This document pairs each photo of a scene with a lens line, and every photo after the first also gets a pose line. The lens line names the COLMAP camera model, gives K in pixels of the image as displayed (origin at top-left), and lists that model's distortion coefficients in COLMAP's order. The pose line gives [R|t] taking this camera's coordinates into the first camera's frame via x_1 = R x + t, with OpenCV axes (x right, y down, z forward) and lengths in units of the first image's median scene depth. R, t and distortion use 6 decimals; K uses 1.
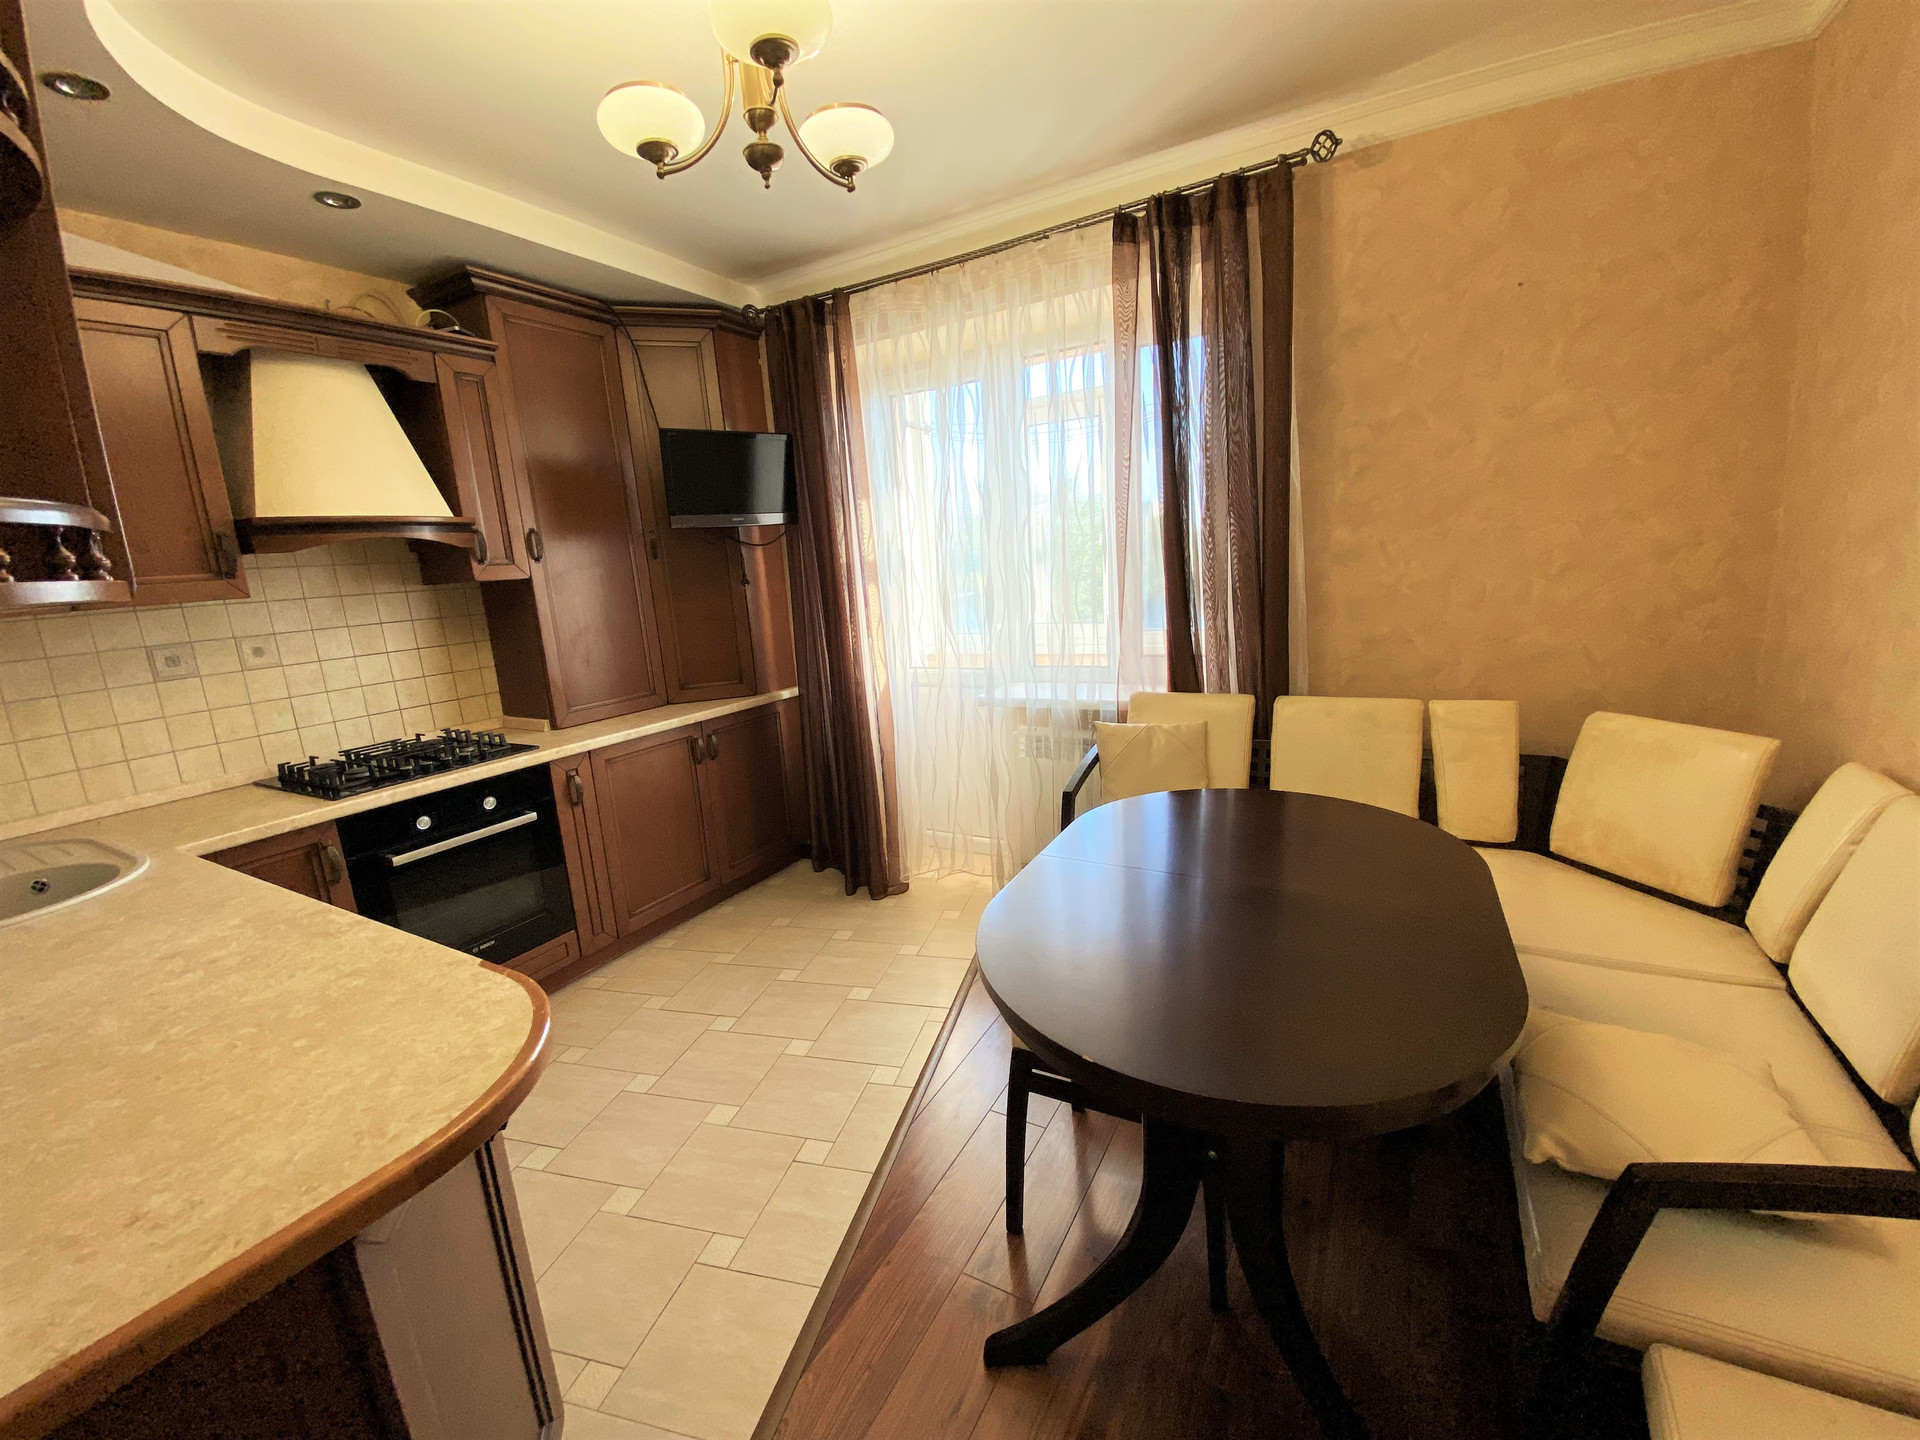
lens RADIAL K [[779.7, 0, 955.7], [0, 779.7, 719.0], [0, 0, 1]] dist [0.027961, -0.024473]
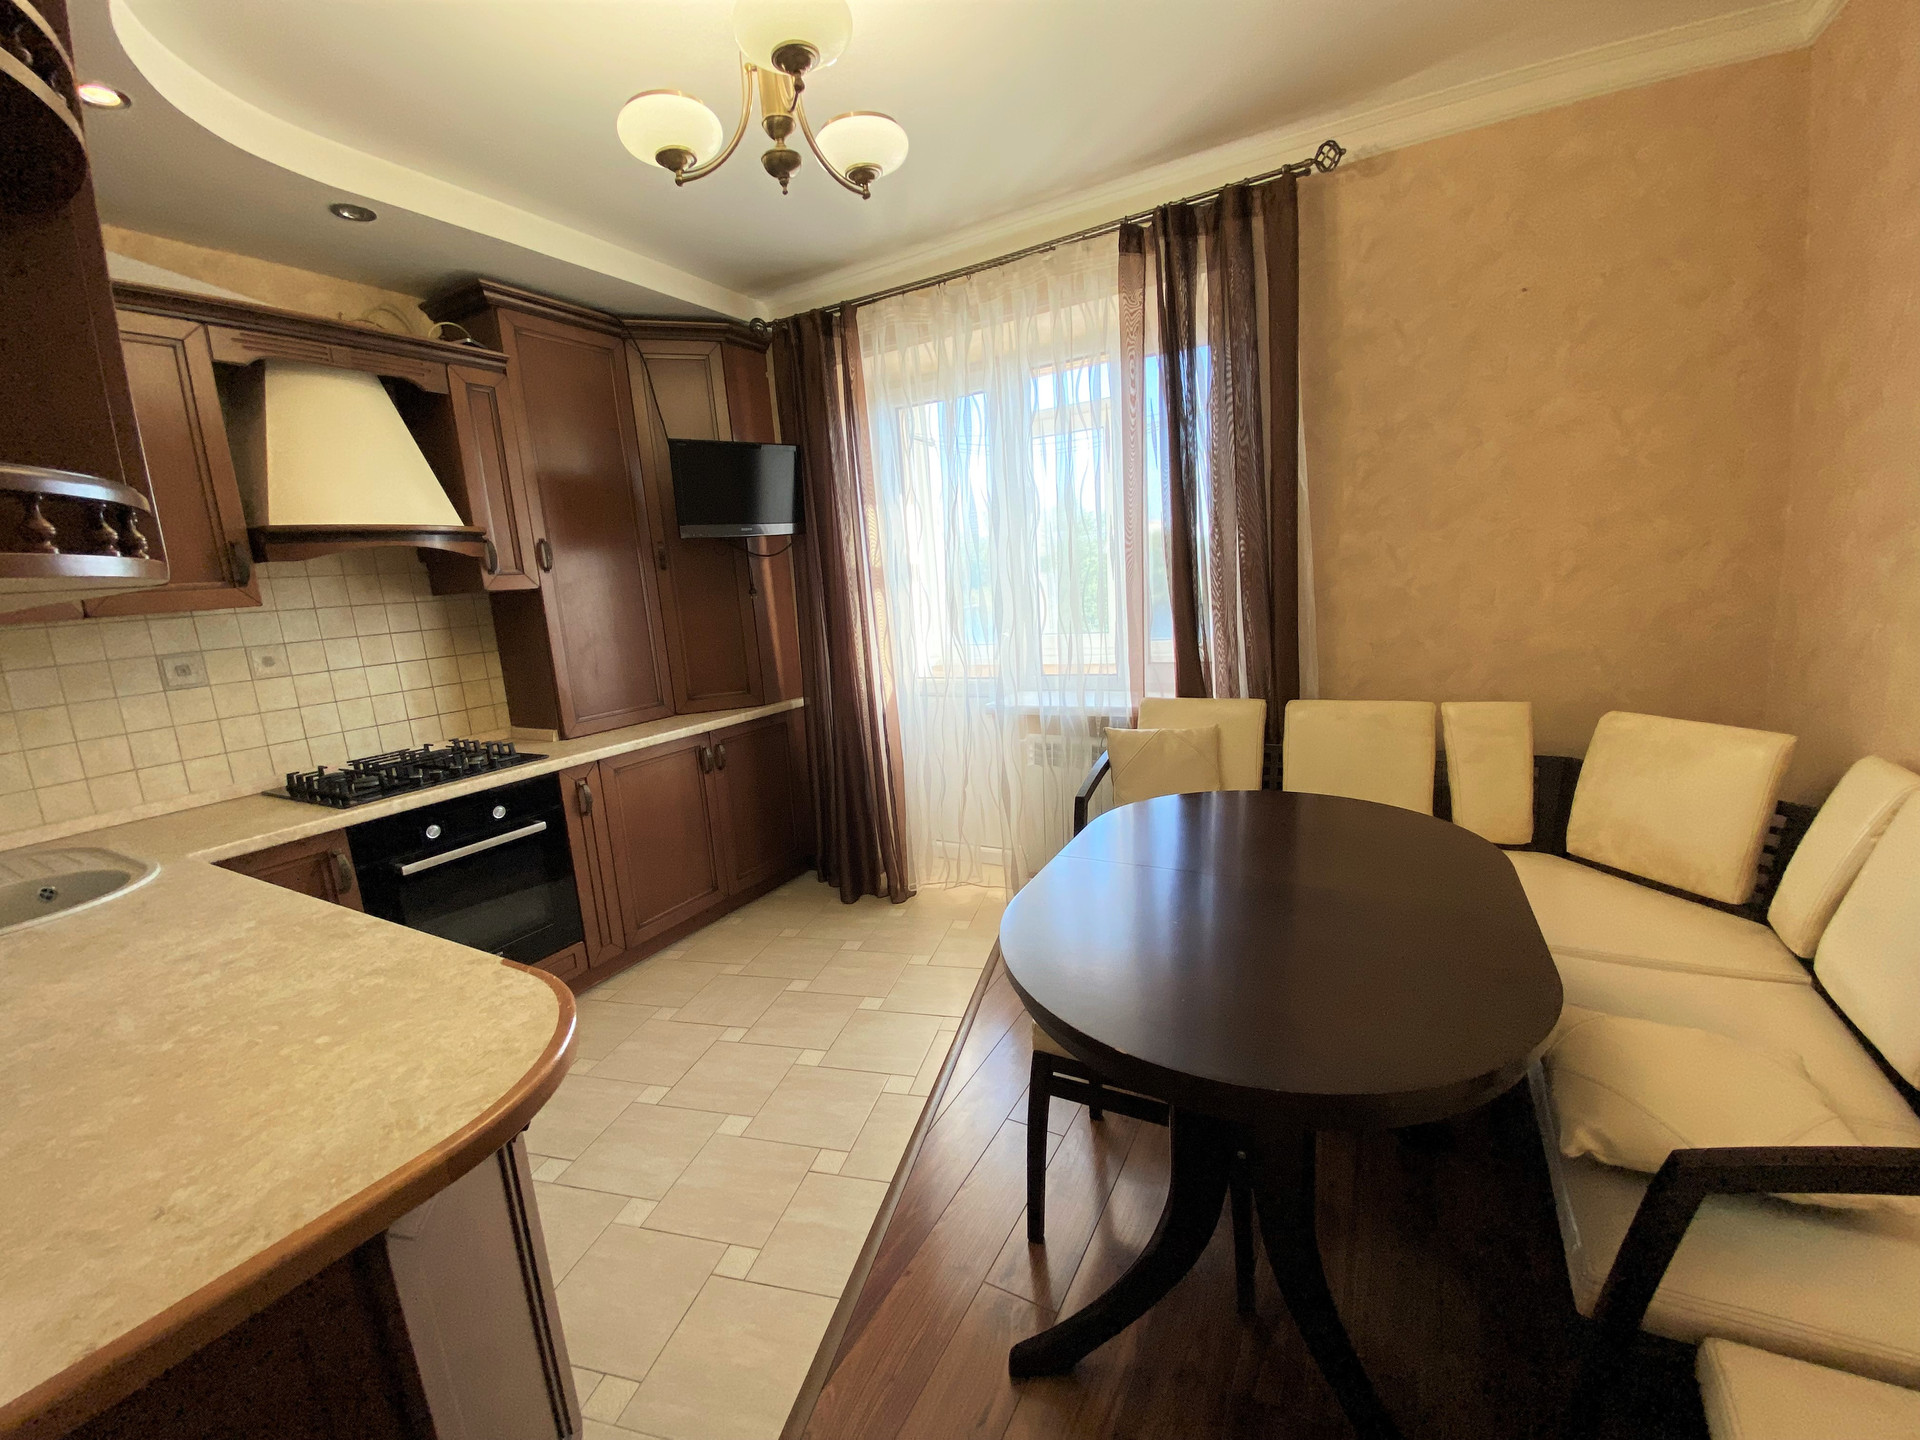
lens RADIAL K [[779.7, 0, 955.7], [0, 779.7, 719.0], [0, 0, 1]] dist [0.027961, -0.024473]
pose [[0.999980, -0.006172, 0.001603, -0.016983], [0.006206, 0.999739, -0.021977, 0.015647], [-0.001467, 0.021986, 0.999757, 0.002107]]
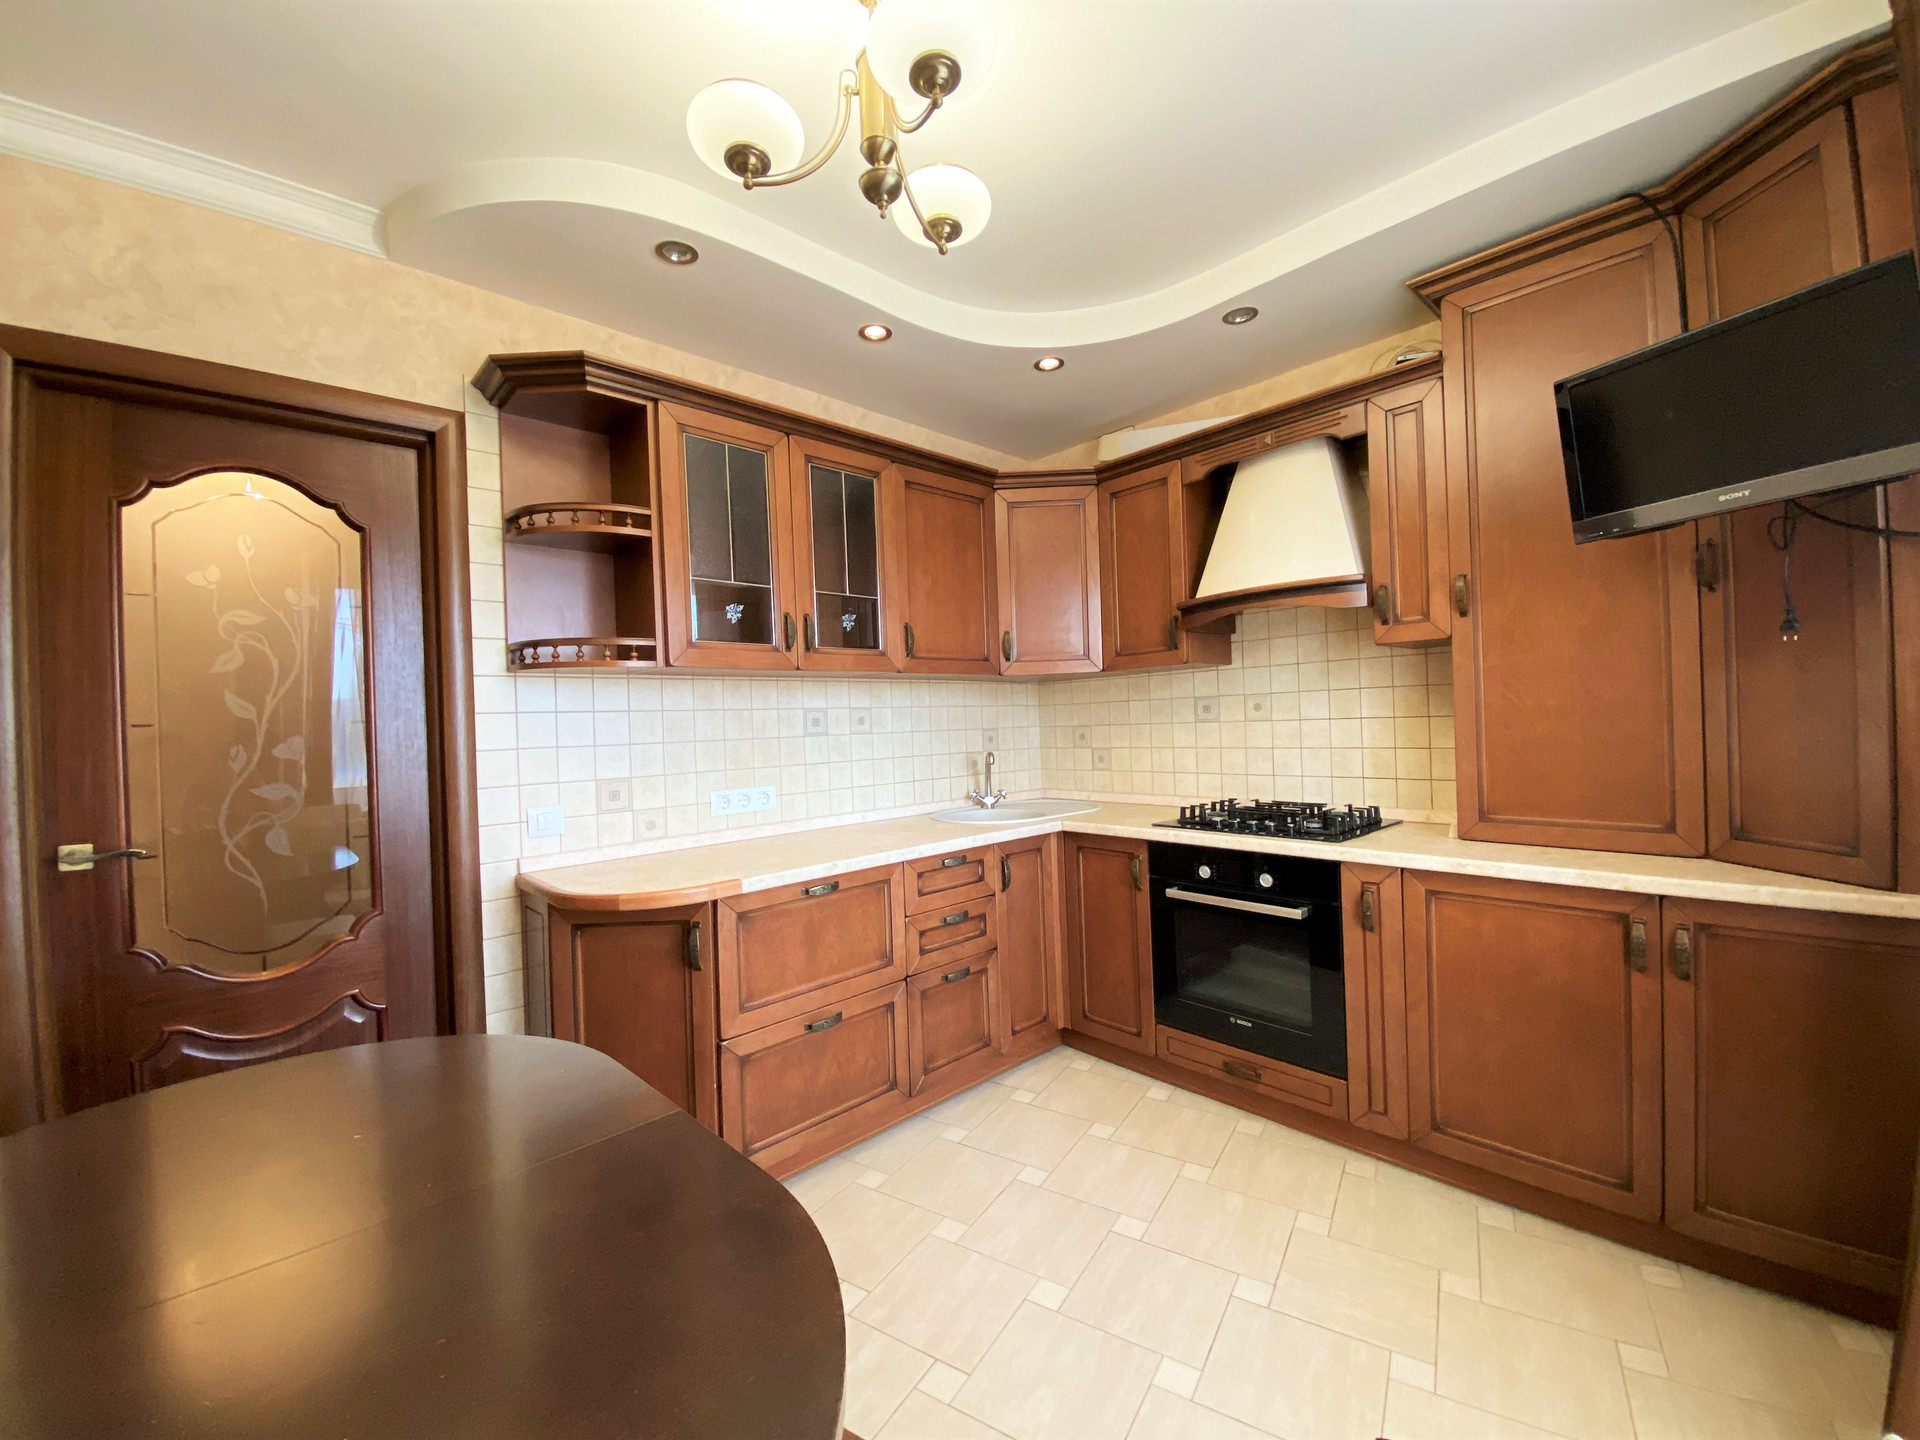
lens RADIAL K [[779.7, 0, 955.7], [0, 779.7, 719.0], [0, 0, 1]] dist [0.027961, -0.024473]
pose [[-0.299225, 0.066382, -0.951871, 0.425053], [-0.146153, 0.982617, 0.114471, -0.144813], [0.942923, 0.173372, -0.284322, 0.952745]]
